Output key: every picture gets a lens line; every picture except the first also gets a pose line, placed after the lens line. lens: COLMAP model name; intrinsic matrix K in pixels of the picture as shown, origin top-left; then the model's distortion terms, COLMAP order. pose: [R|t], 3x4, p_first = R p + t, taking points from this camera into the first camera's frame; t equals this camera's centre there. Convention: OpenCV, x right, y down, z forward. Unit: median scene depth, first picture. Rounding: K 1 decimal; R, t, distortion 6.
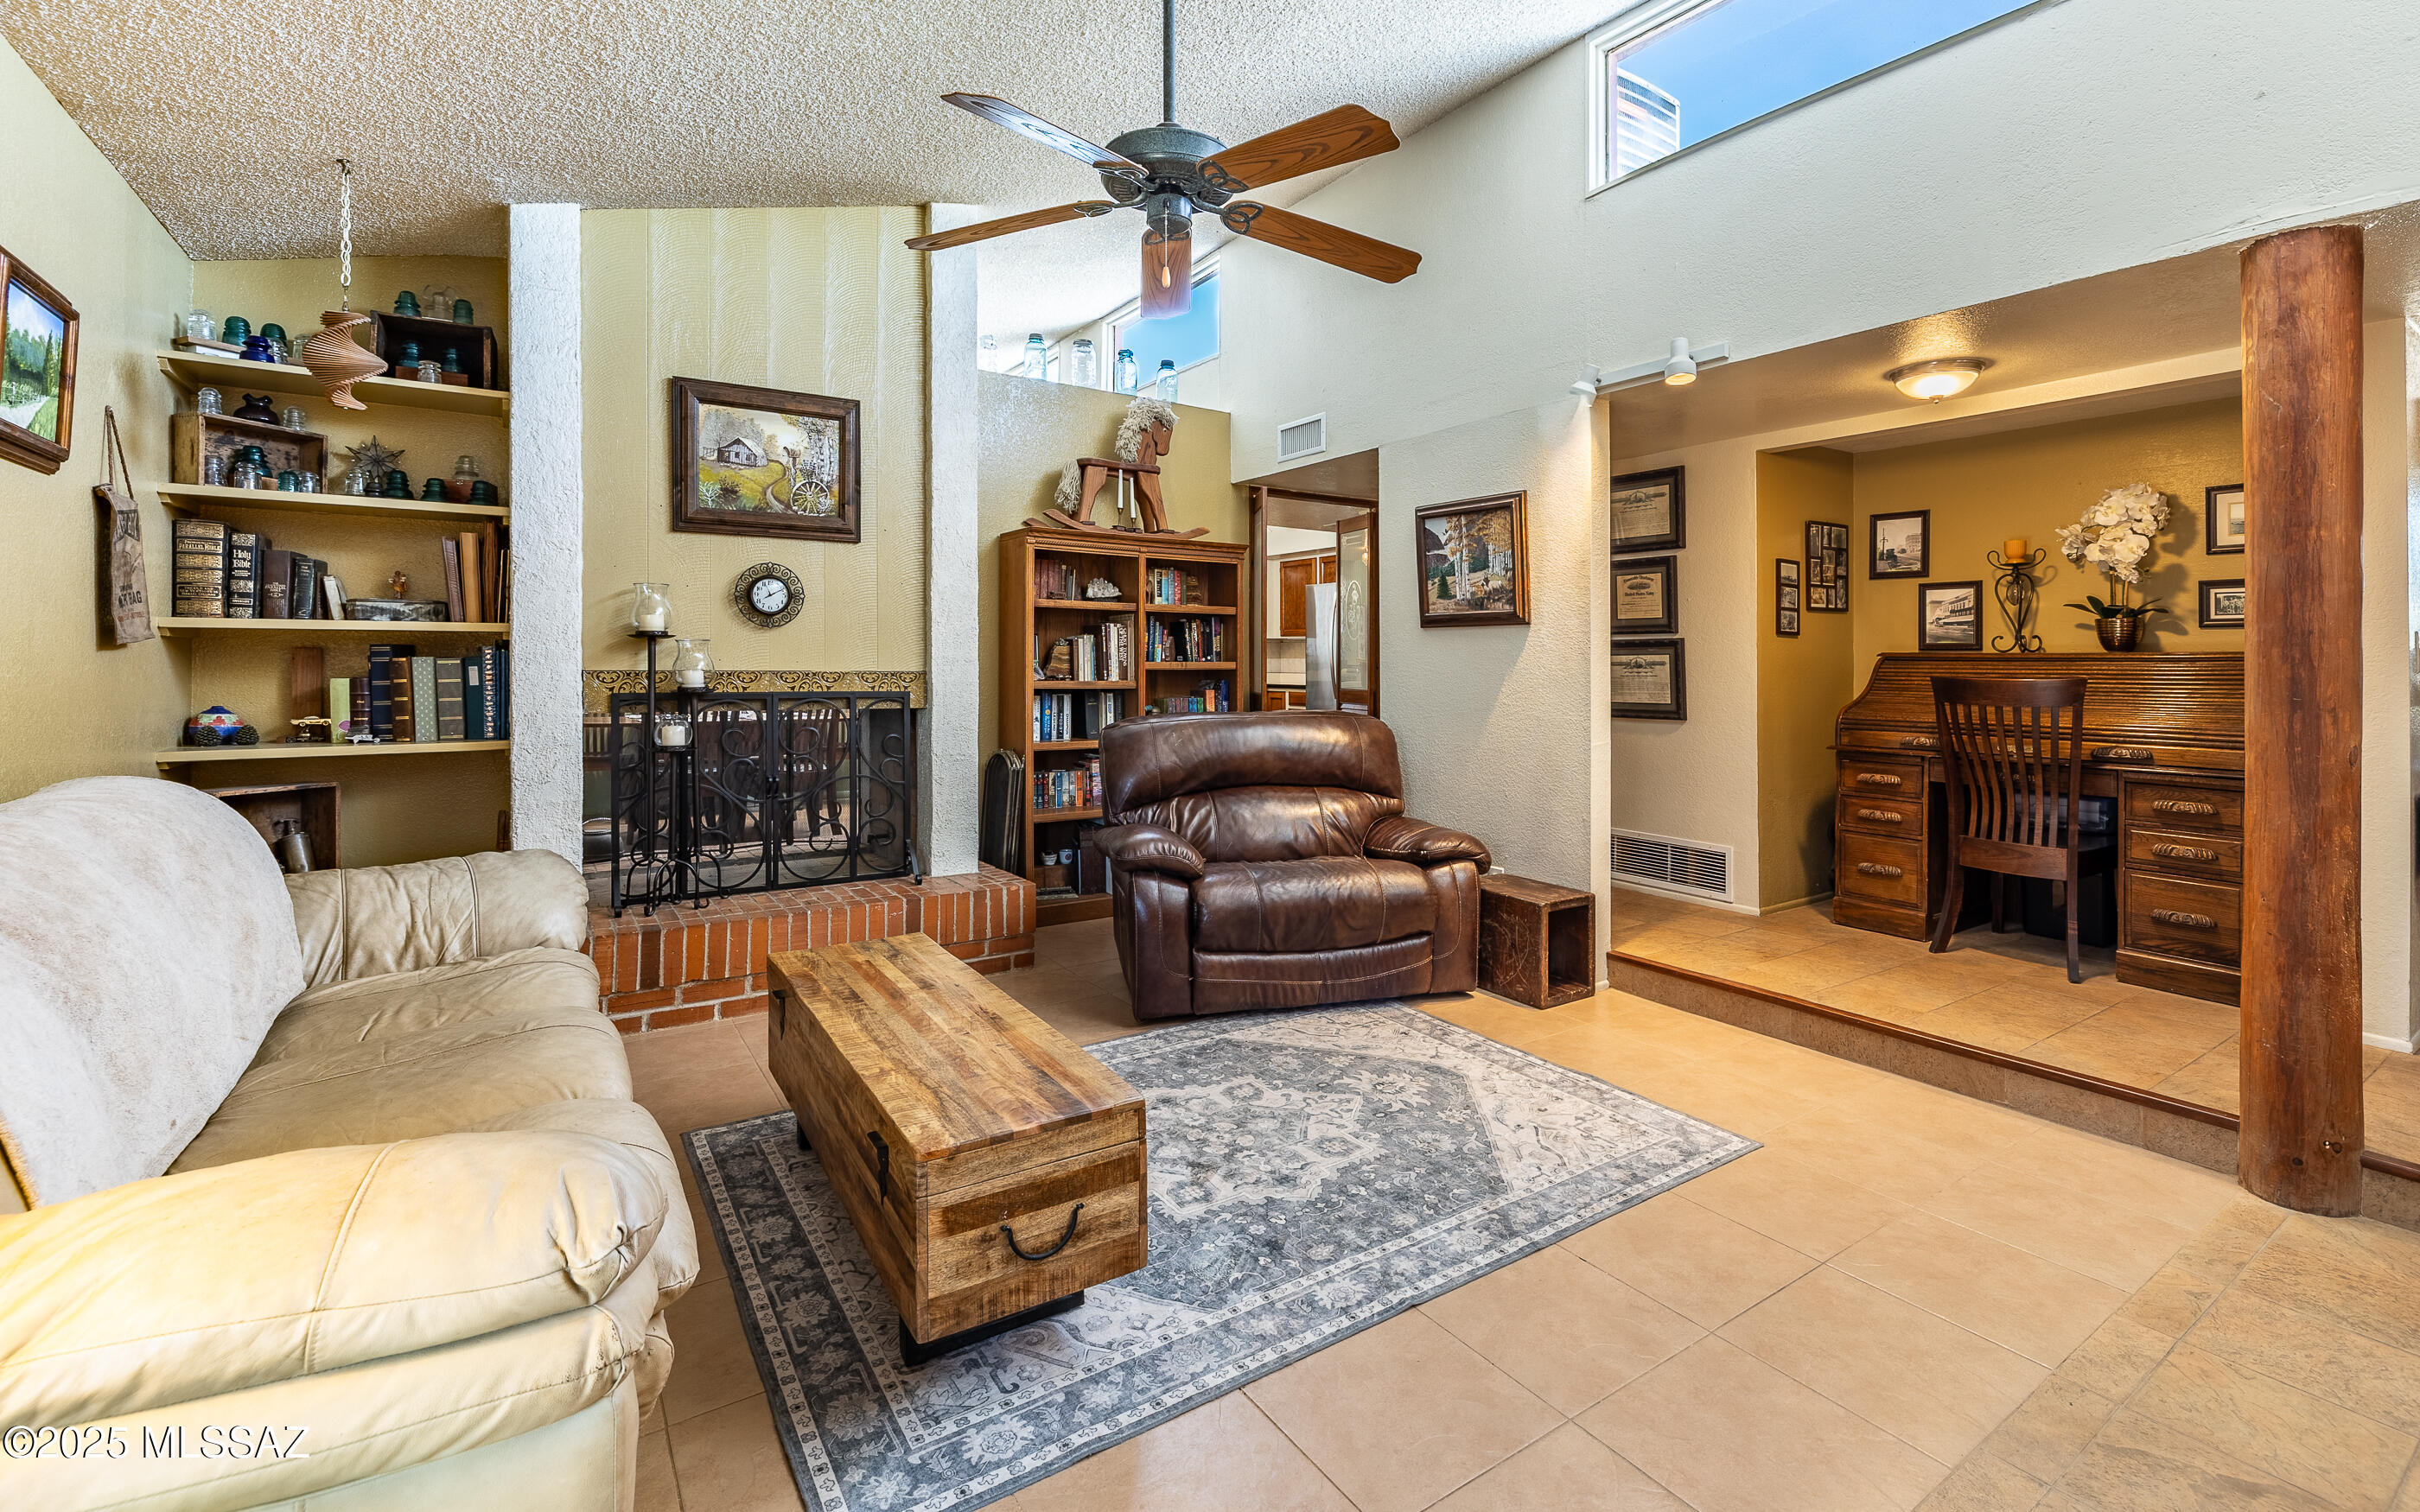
lens RADIAL K [[1076.3, 0, 1213.3], [0, 1076.3, 628.2], [0, 0, 1]] dist [-0.001059, 0.000377]
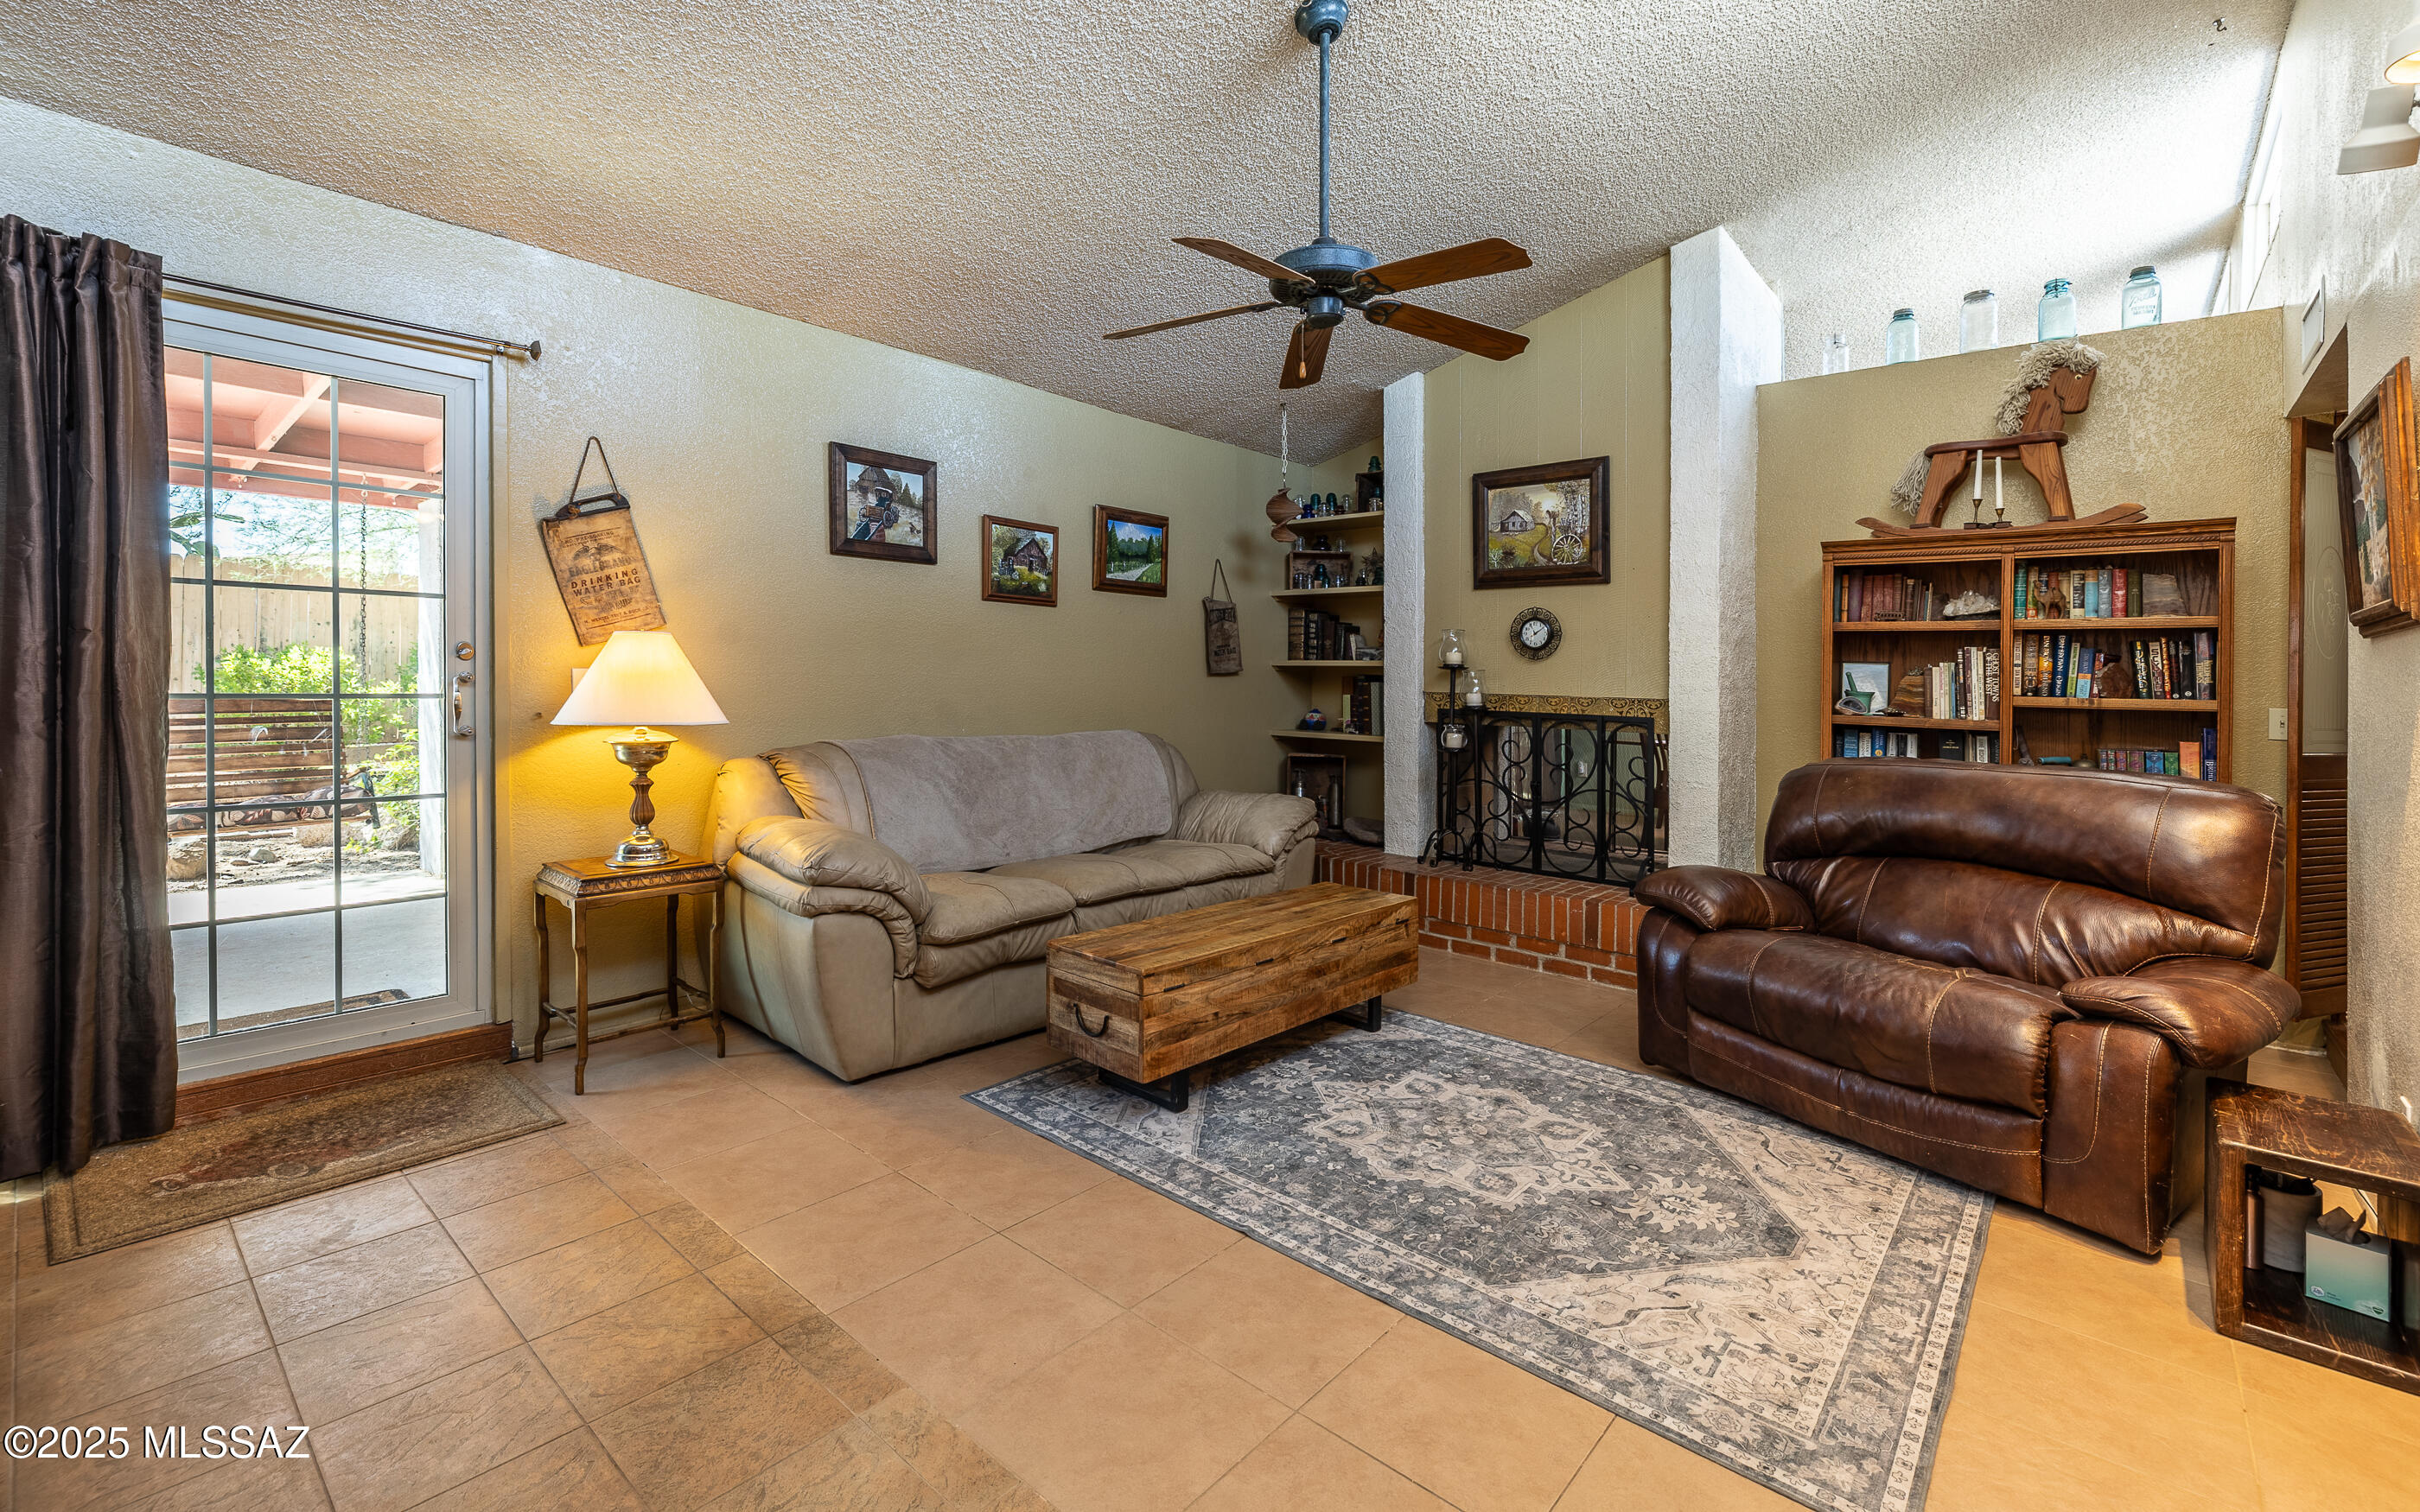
lens RADIAL K [[1020.9, 0, 1215.9], [0, 1020.9, 680.6], [0, 0, 1]] dist [-0.001206, -0.000099]
pose [[0.252808, -0.000120, -0.967516, 0.769620], [0.009480, 0.999952, 0.002353, 0.020494], [0.967470, -0.009767, 0.252797, 0.433835]]
